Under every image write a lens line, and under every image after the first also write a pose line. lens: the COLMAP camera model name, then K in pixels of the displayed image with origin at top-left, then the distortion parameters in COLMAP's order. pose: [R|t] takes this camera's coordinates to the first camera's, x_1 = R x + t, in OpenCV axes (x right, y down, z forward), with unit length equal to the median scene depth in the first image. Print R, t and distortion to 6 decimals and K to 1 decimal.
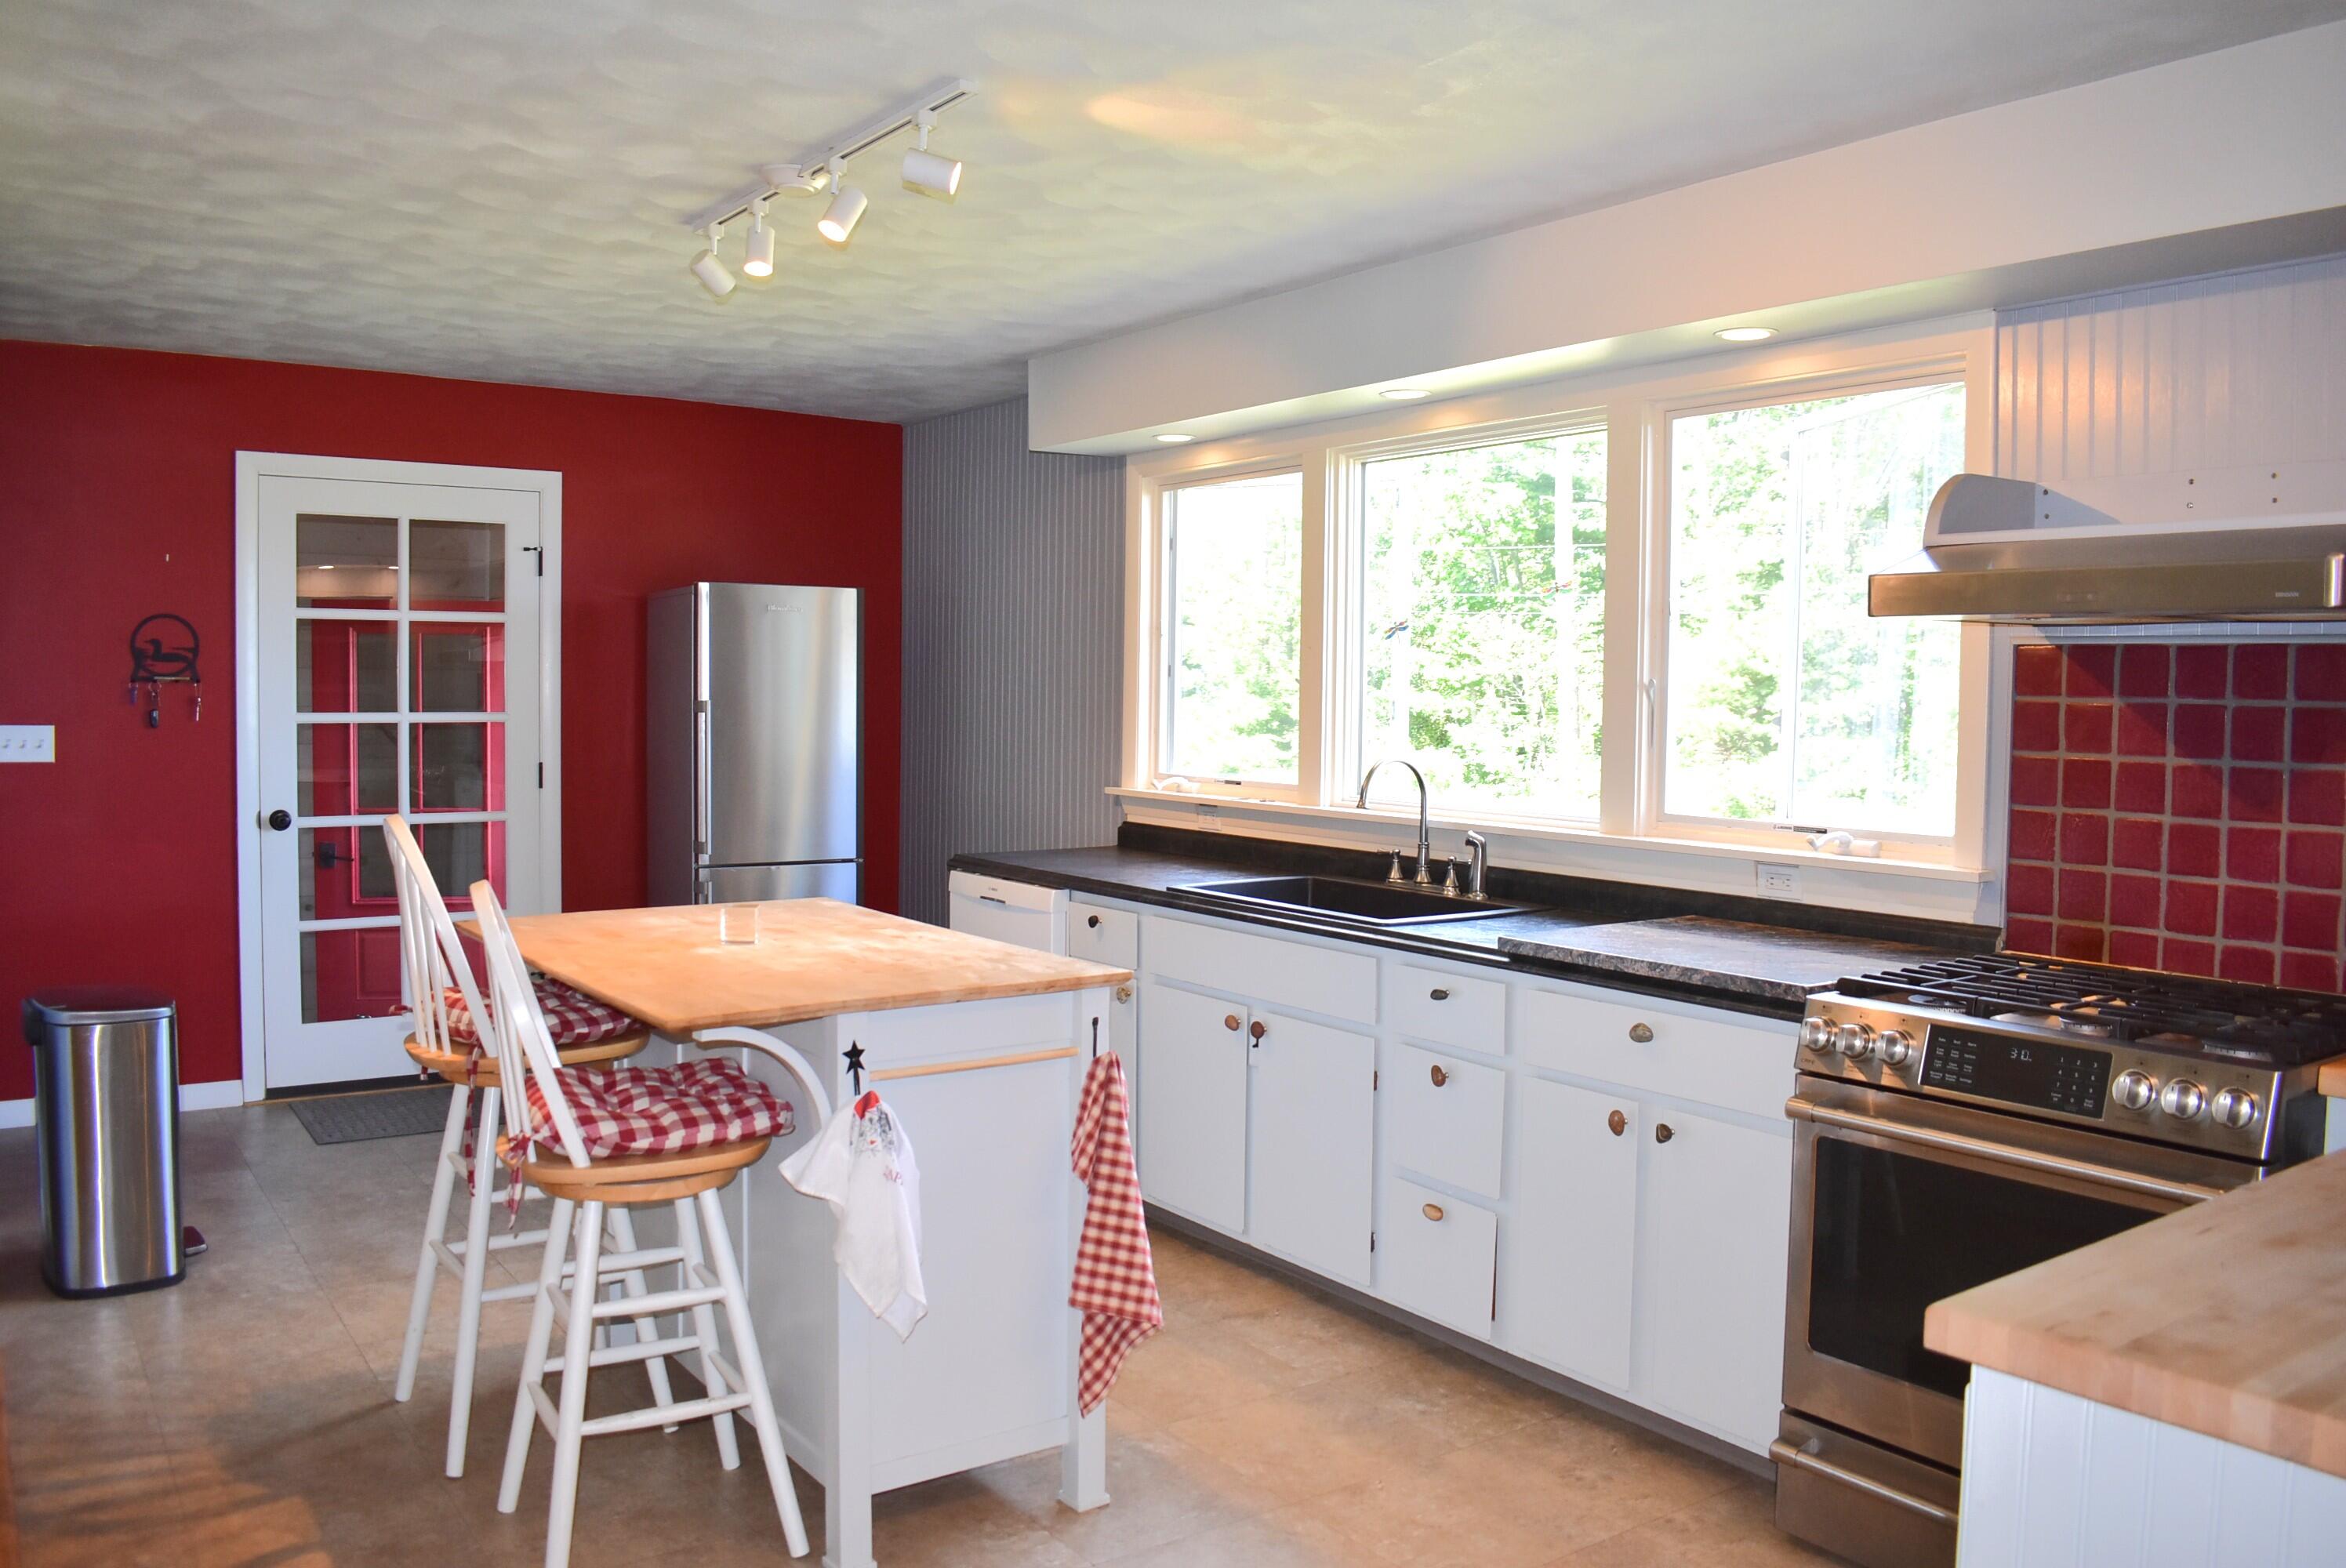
lens RADIAL K [[1810.9, 0, 1173.0], [0, 1810.9, 784.0], [0, 0, 1]] dist [-0.083675, 0.005986]
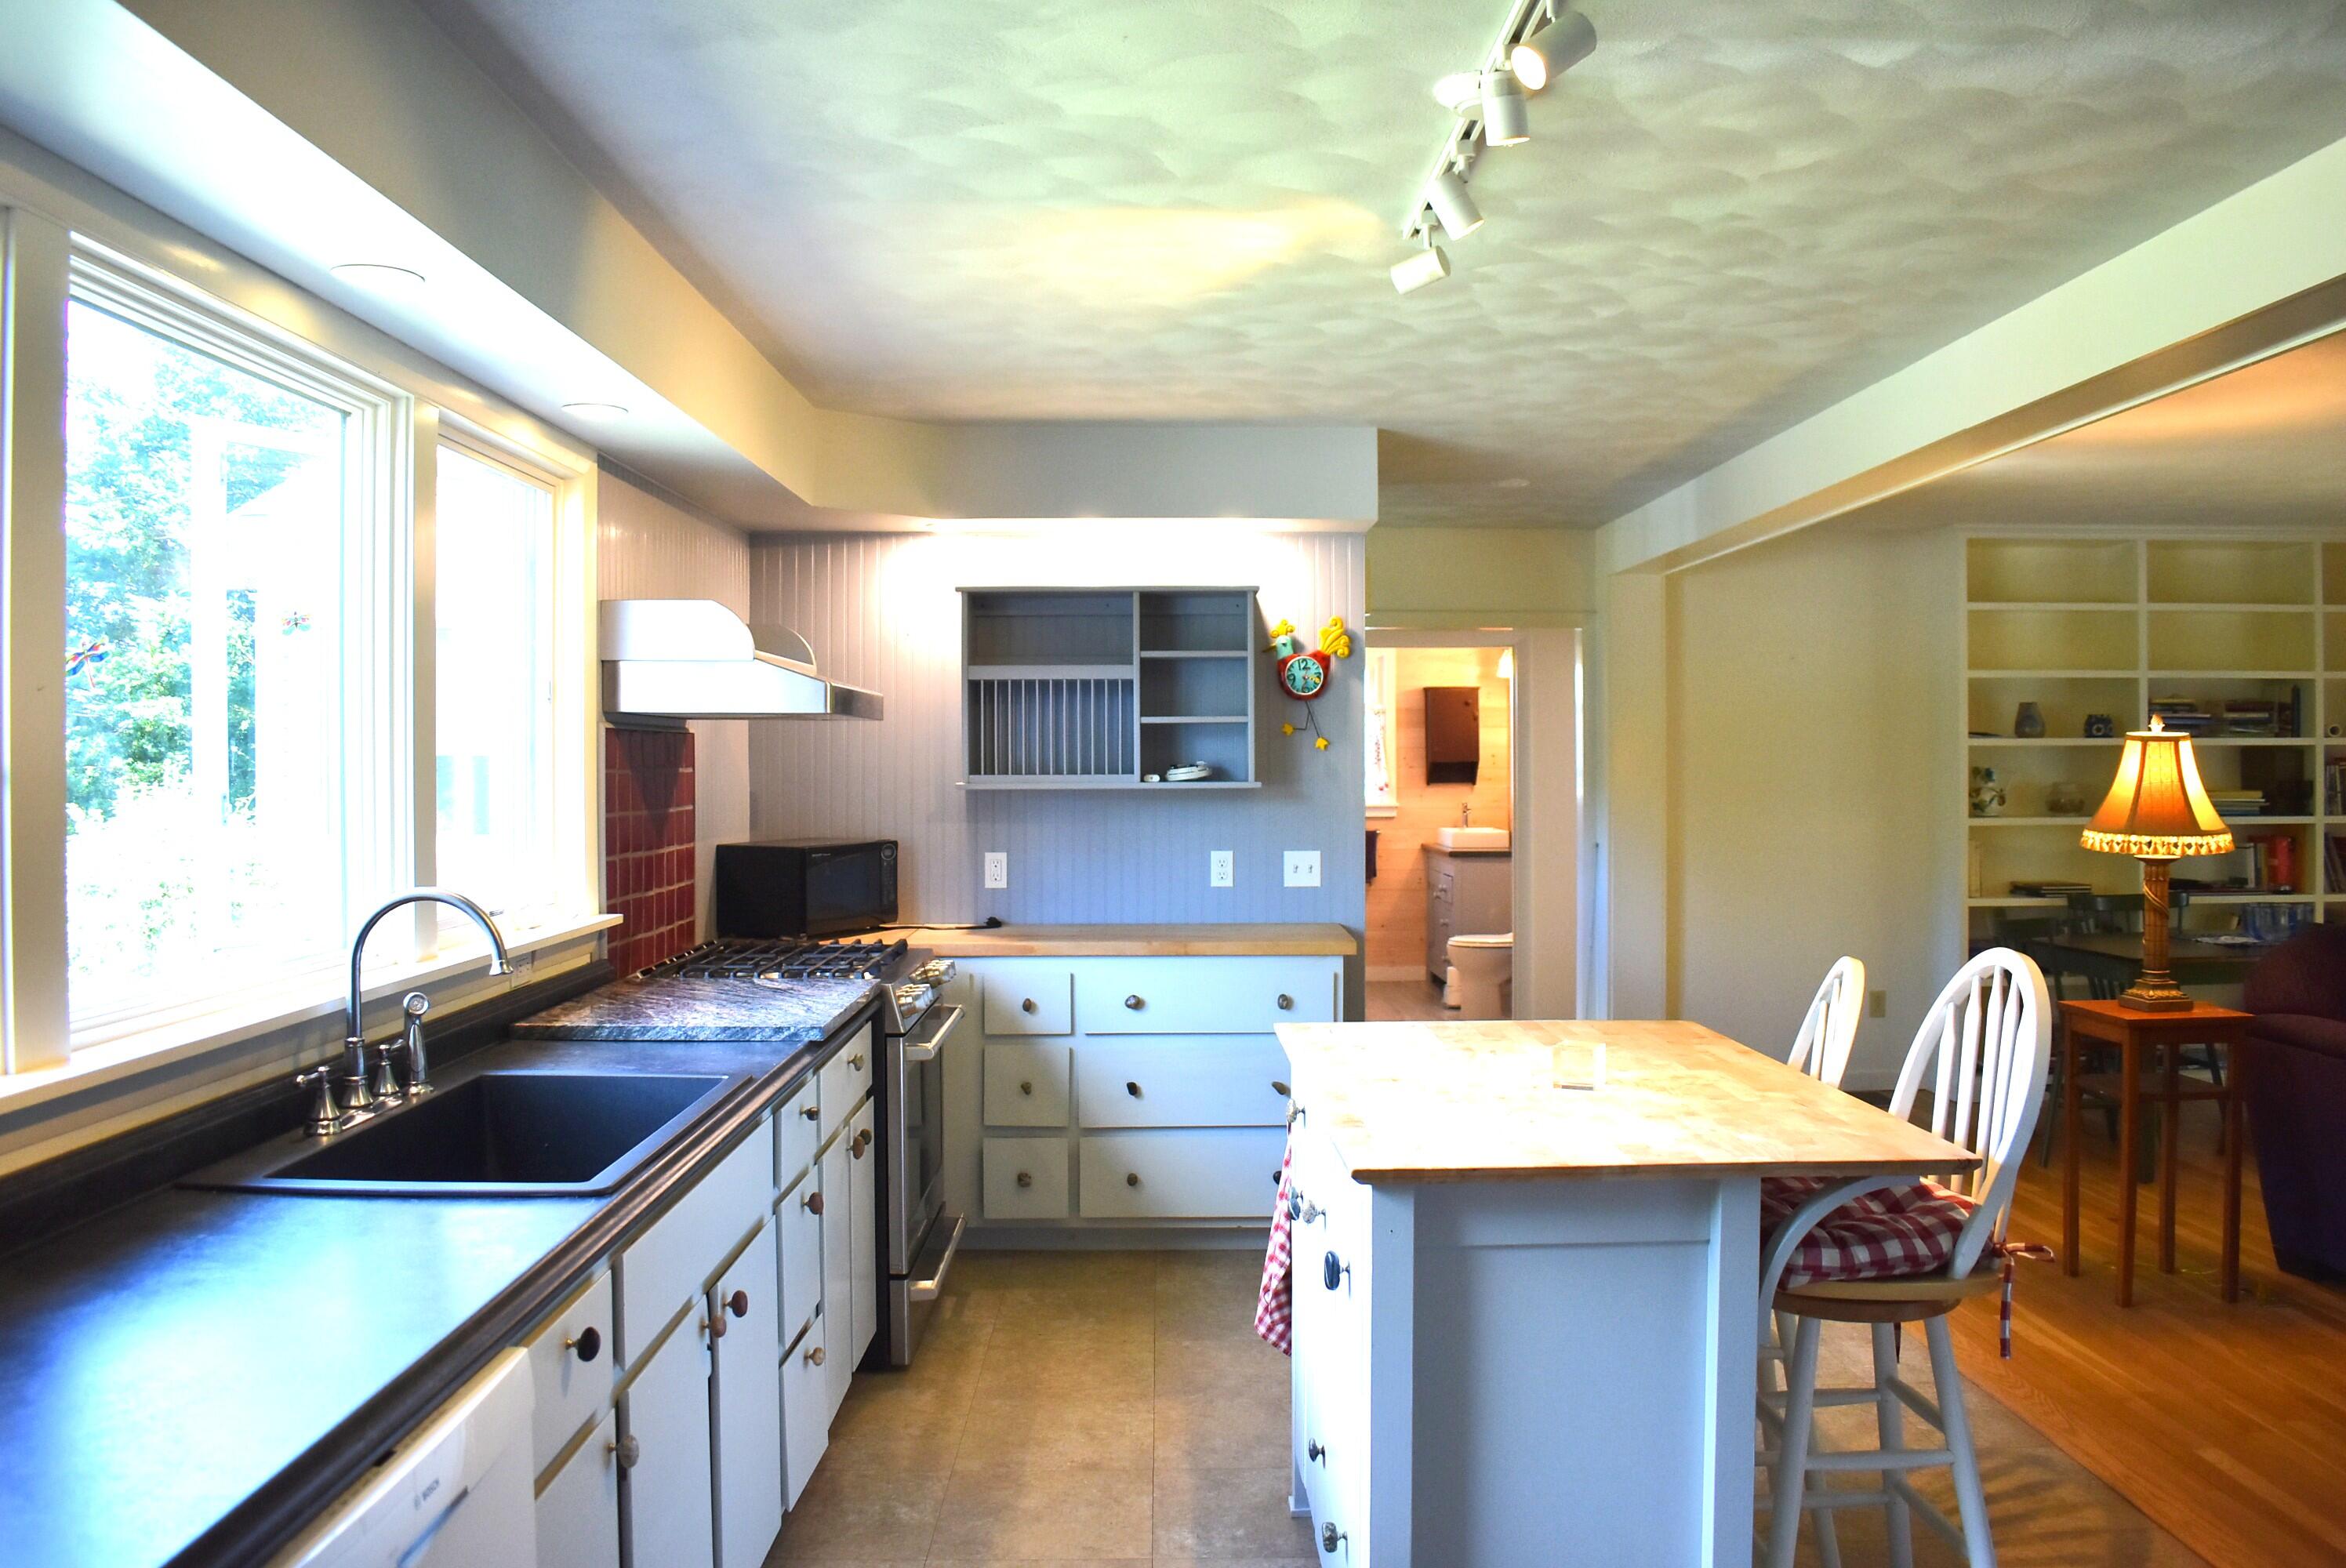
lens RADIAL K [[1775.9, 0, 1194.6], [0, 1775.9, 776.1], [0, 0, 1]] dist [-0.088325, 0.002628]
pose [[-0.828302, -0.015073, 0.560078, -0.551534], [0.023308, 0.997846, 0.061325, -0.110272], [-0.559796, 0.063849, -0.826167, 1.780929]]
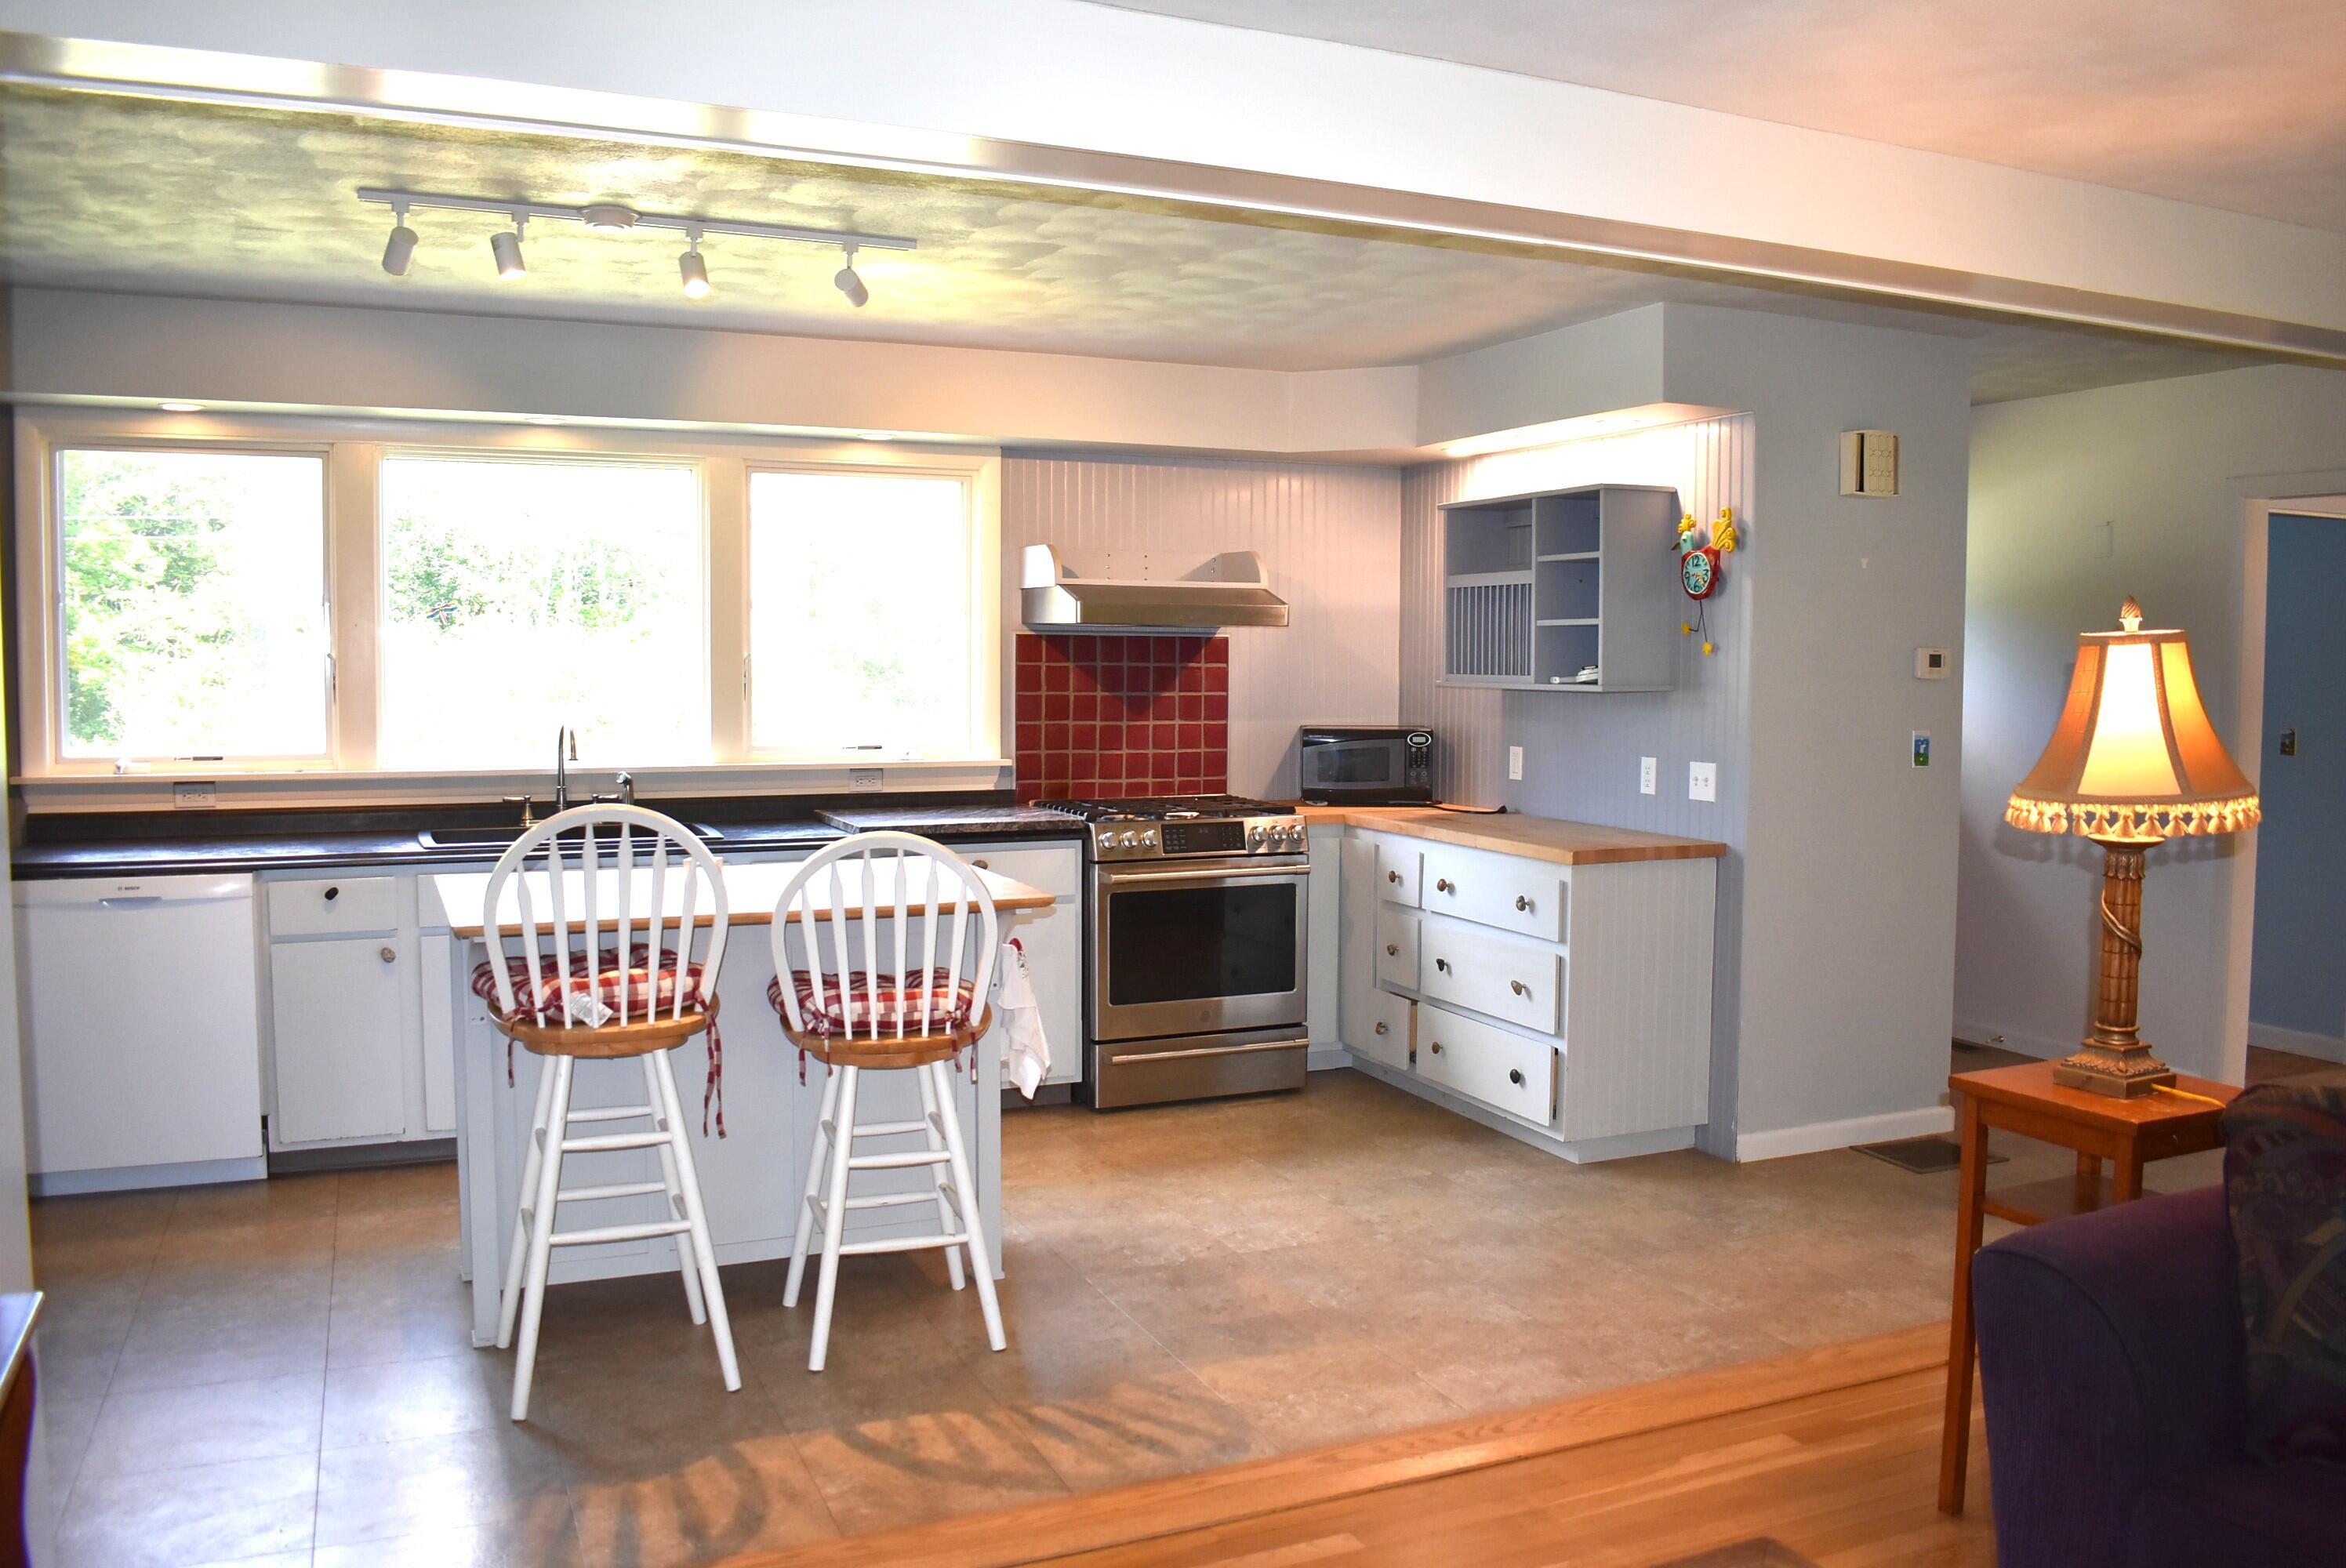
lens RADIAL K [[1837.9, 0, 1229.6], [0, 1837.9, 774.1], [0, 0, 1]] dist [-0.086866, 0.006200]
pose [[0.176274, -0.074767, 0.981497, -1.357381], [0.048139, 0.996573, 0.067270, -0.051634], [-0.983163, 0.035390, 0.179269, 0.451367]]
